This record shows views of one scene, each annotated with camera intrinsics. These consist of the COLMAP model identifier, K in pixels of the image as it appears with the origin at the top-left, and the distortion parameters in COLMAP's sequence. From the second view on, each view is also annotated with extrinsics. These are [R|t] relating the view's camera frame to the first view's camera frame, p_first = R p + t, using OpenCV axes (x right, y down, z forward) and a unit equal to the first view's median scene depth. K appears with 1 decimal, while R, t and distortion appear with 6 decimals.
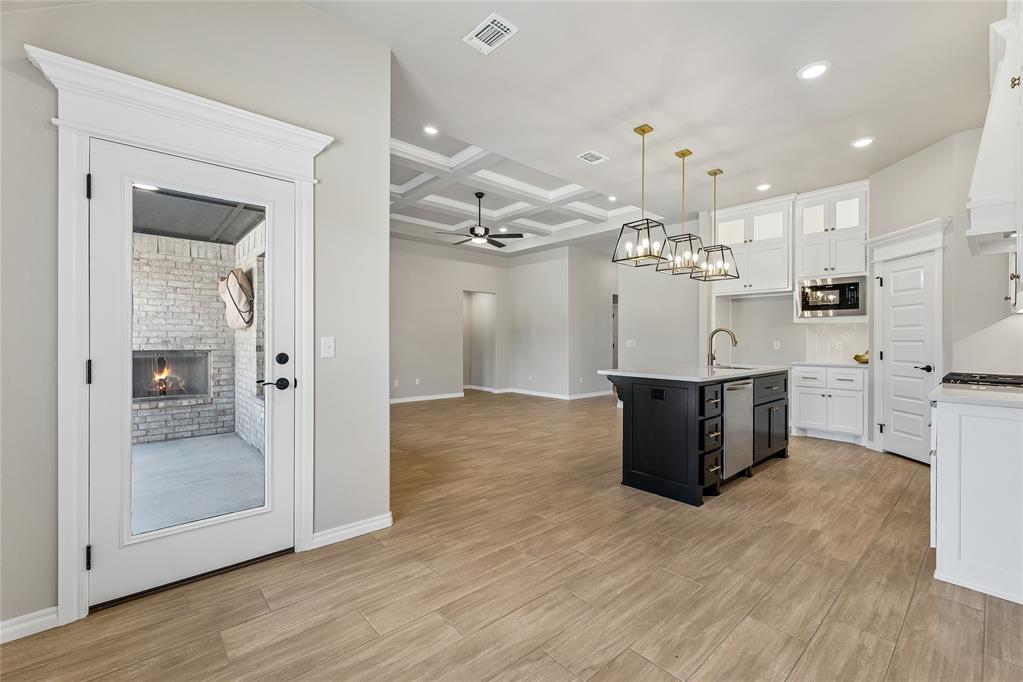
lens RADIAL K [[430.8, 0, 508.9], [0, 430.8, 339.9], [0, 0, 1]] dist [0.004931, 0.000008]
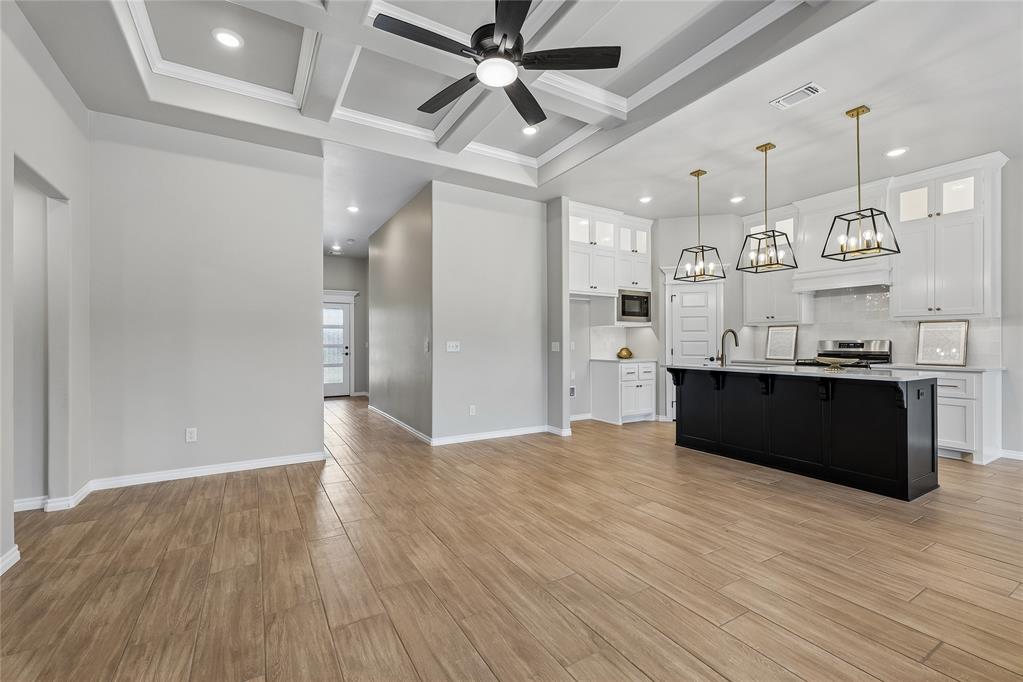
lens RADIAL K [[430.8, 0, 508.9], [0, 430.8, 339.9], [0, 0, 1]] dist [0.004931, 0.000008]
pose [[0.180853, 0.001701, 0.983509, -0.540668], [0.002814, 0.999994, -0.002247, -0.000515], [-0.983506, 0.003174, 0.180847, 1.155103]]
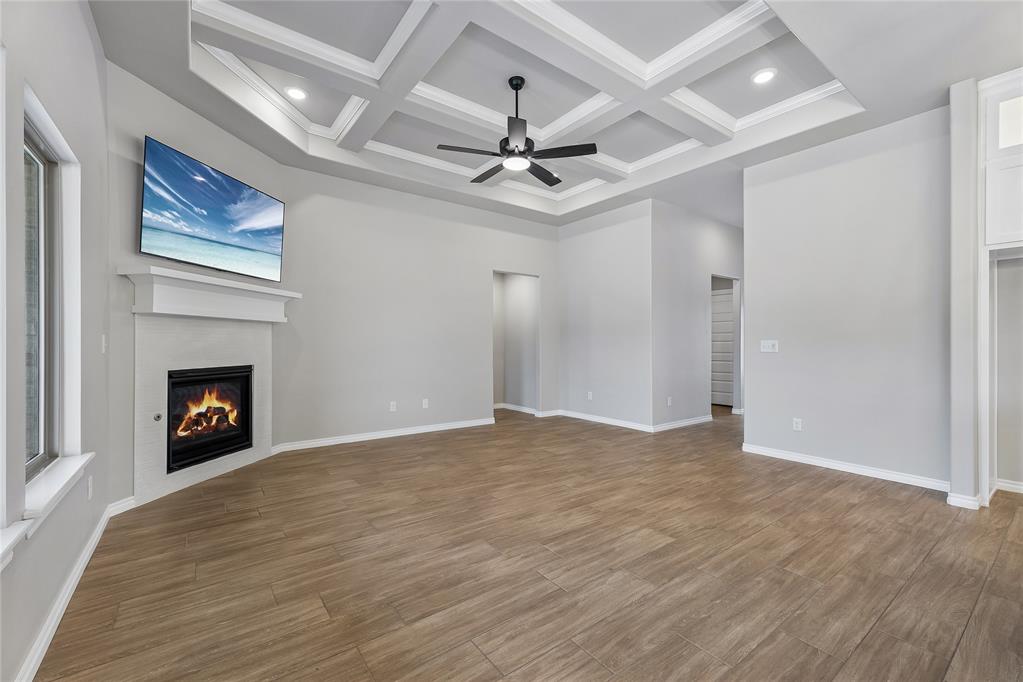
lens RADIAL K [[429.4, 0, 507.7], [0, 429.4, 341.7], [0, 0, 1]] dist [0.002634, 0.000507]
pose [[0.996220, -0.003957, -0.086777, -0.040259], [0.003639, 0.999986, -0.003823, 0.004527], [0.086790, 0.003493, 0.996220, 0.549704]]
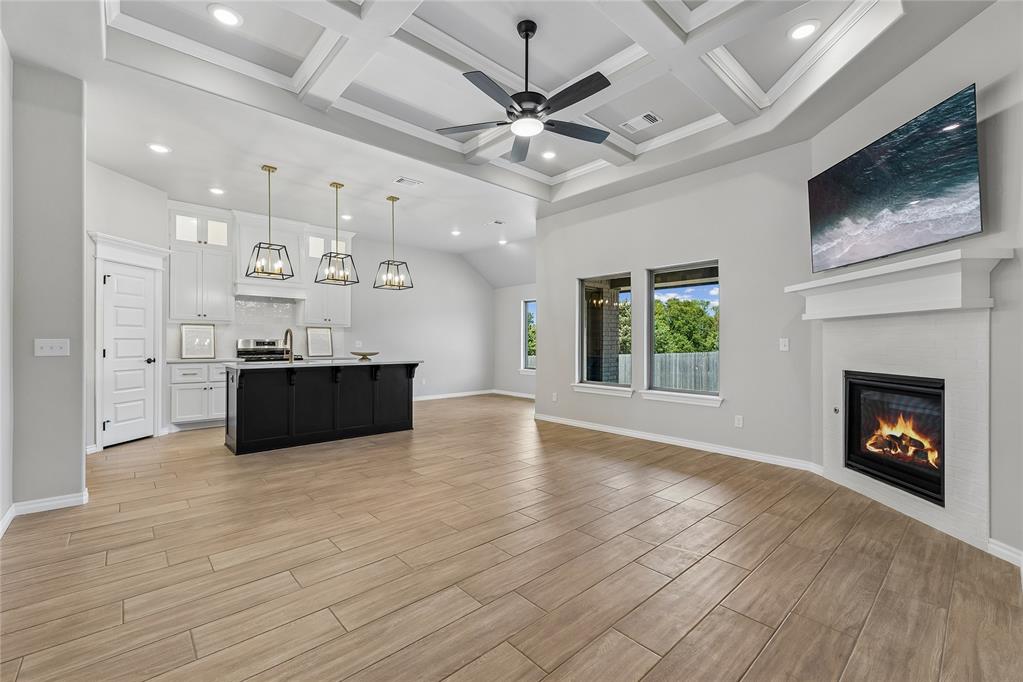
lens RADIAL K [[430.8, 0, 508.9], [0, 430.8, 339.9], [0, 0, 1]] dist [0.004931, 0.000008]
pose [[-0.999922, -0.007890, -0.009679, -0.057866], [-0.007839, 0.999955, -0.005276, 0.002783], [0.009721, -0.005200, -0.999939, 1.835850]]
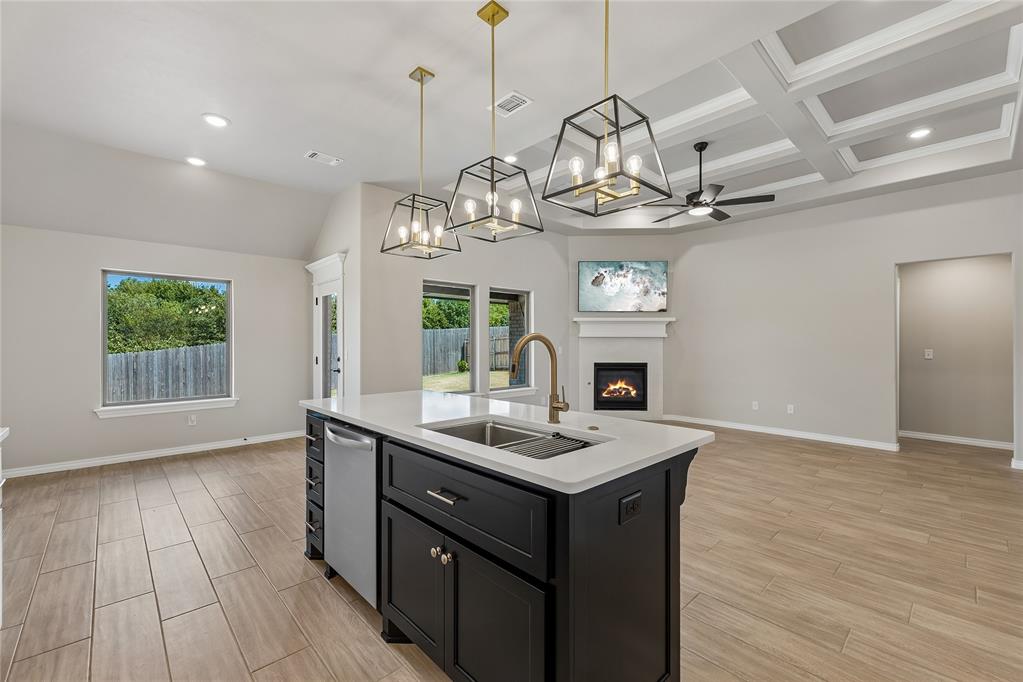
lens RADIAL K [[429.4, 0, 507.7], [0, 429.4, 341.7], [0, 0, 1]] dist [0.002634, 0.000507]
pose [[0.026551, -0.004992, -0.999635, 0.782910], [-0.000581, 0.999987, -0.005009, -0.017030], [0.999647, 0.000714, 0.026547, 0.830204]]
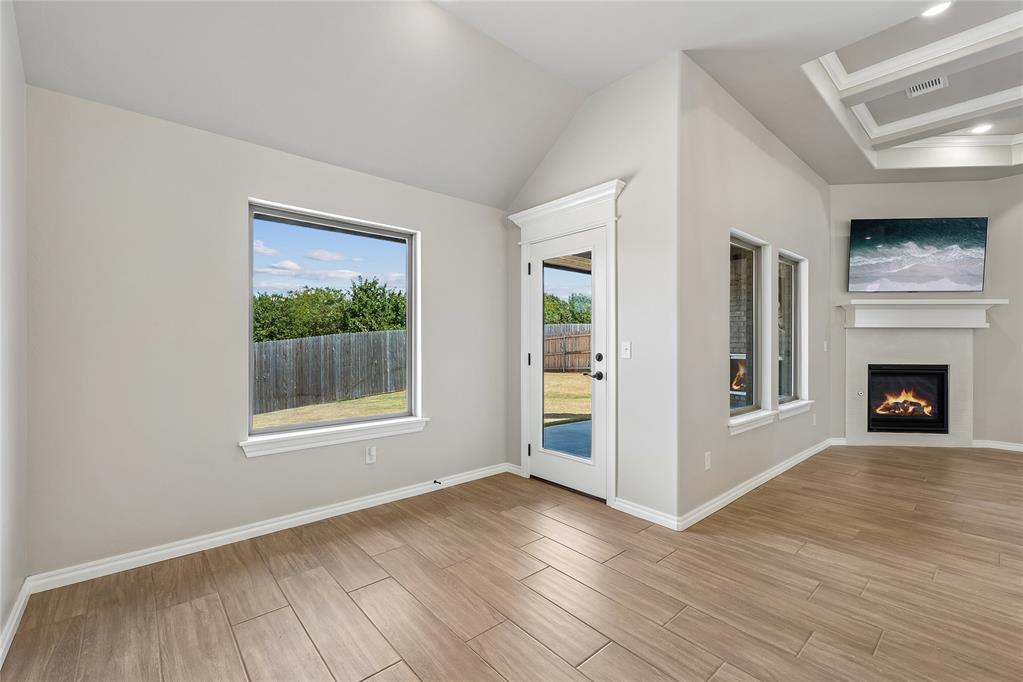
lens RADIAL K [[432.9, 0, 509.3], [0, 432.9, 344.4], [0, 0, 1]] dist [0.003009, 0.000641]
pose [[-0.001712, -0.000040, -0.999999, 0.389886], [-0.004312, 0.999991, -0.000033, 0.001457], [0.999989, 0.004312, -0.001712, 0.328689]]
